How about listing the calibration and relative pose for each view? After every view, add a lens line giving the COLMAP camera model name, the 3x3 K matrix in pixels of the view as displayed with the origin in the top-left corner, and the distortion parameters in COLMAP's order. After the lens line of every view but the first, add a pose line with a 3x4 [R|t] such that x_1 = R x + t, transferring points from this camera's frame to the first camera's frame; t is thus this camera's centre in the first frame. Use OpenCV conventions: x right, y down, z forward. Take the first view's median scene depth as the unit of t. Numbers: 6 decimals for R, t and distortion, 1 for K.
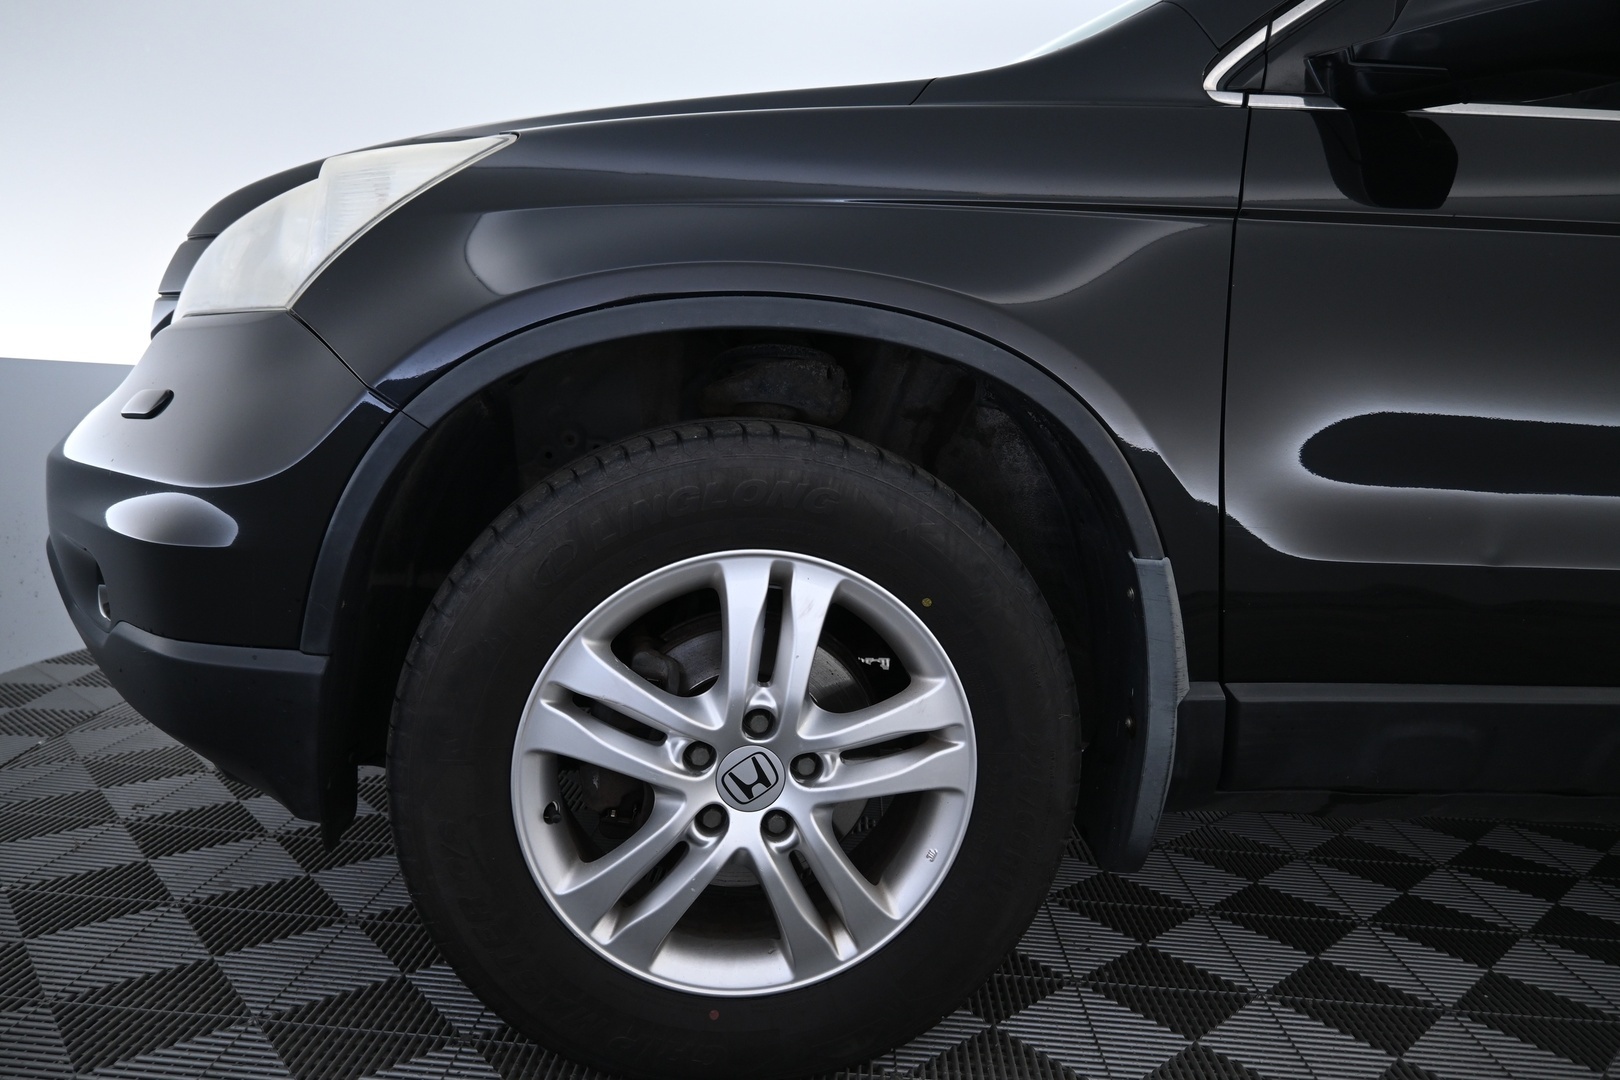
lens RADIAL K [[1121.7, 0, 809.0], [0, 1121.7, 538.2], [0, 0, 1]] dist [-0.002926, -0.000906]
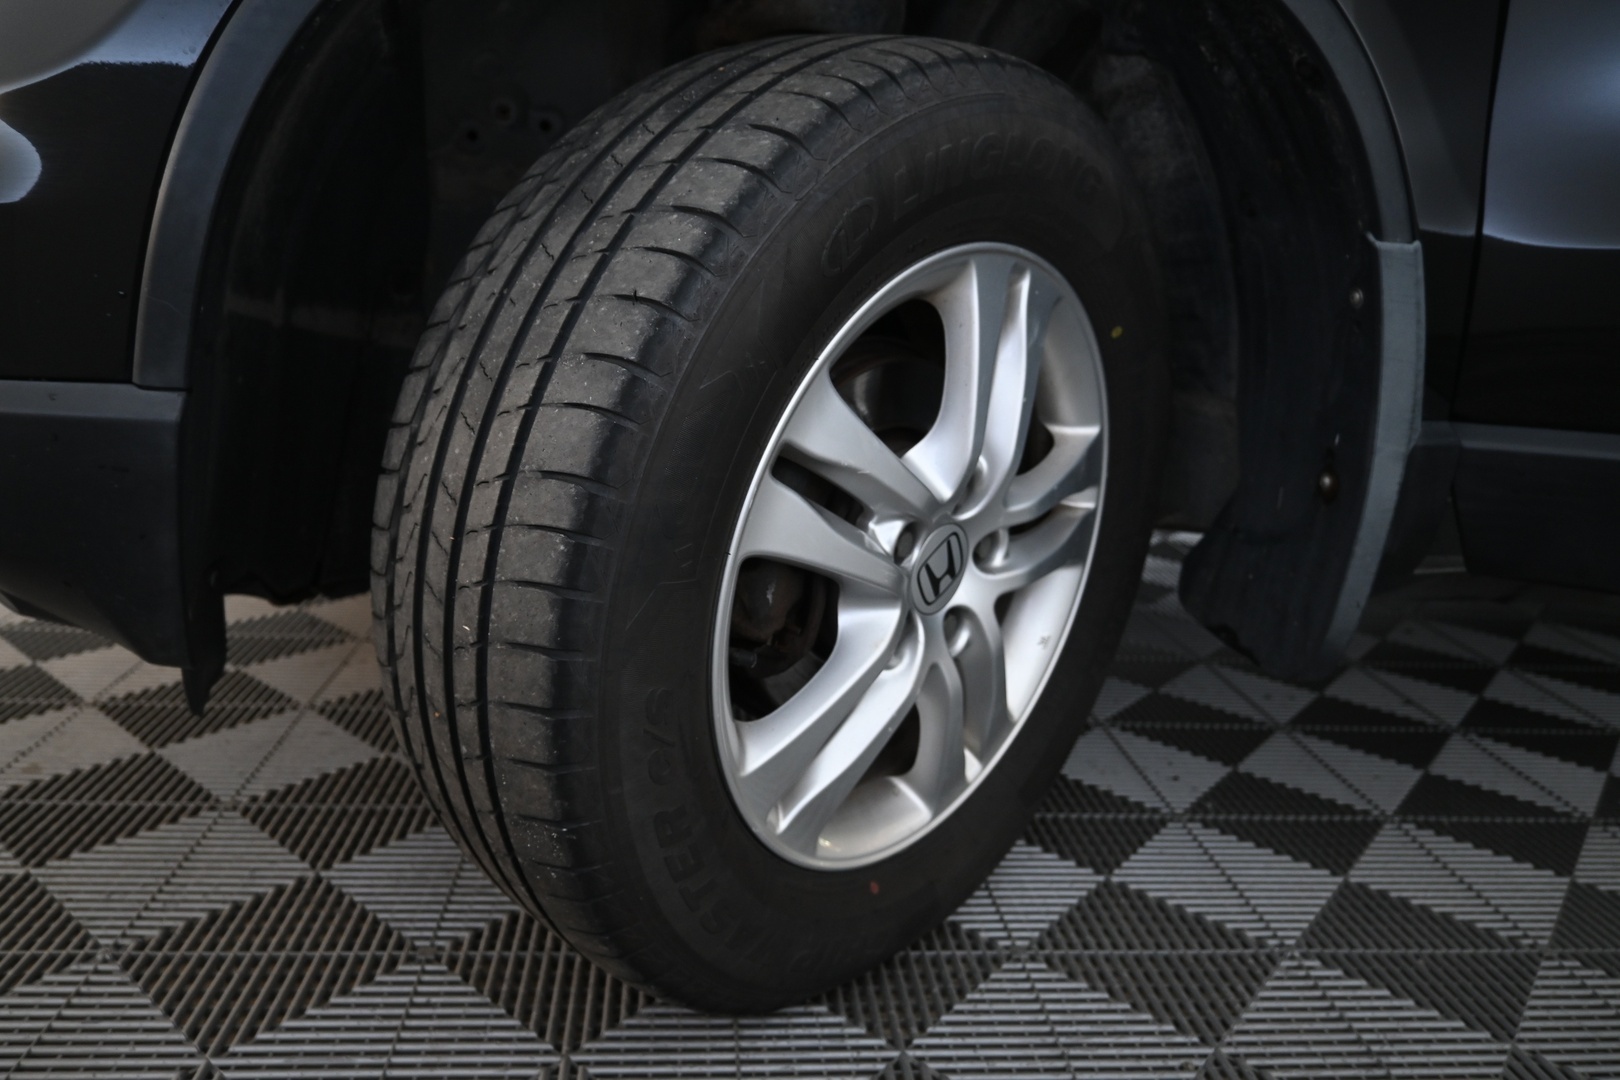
lens RADIAL K [[1207.0, 0, 848.0], [0, 1207.0, 551.0], [0, 0, 1]] dist [0.007940, -0.001135]
pose [[0.989606, -0.038984, 0.138420, -0.134077], [0.017500, 0.988047, 0.153159, 0.076506], [-0.142736, -0.149145, 0.978459, 0.236670]]
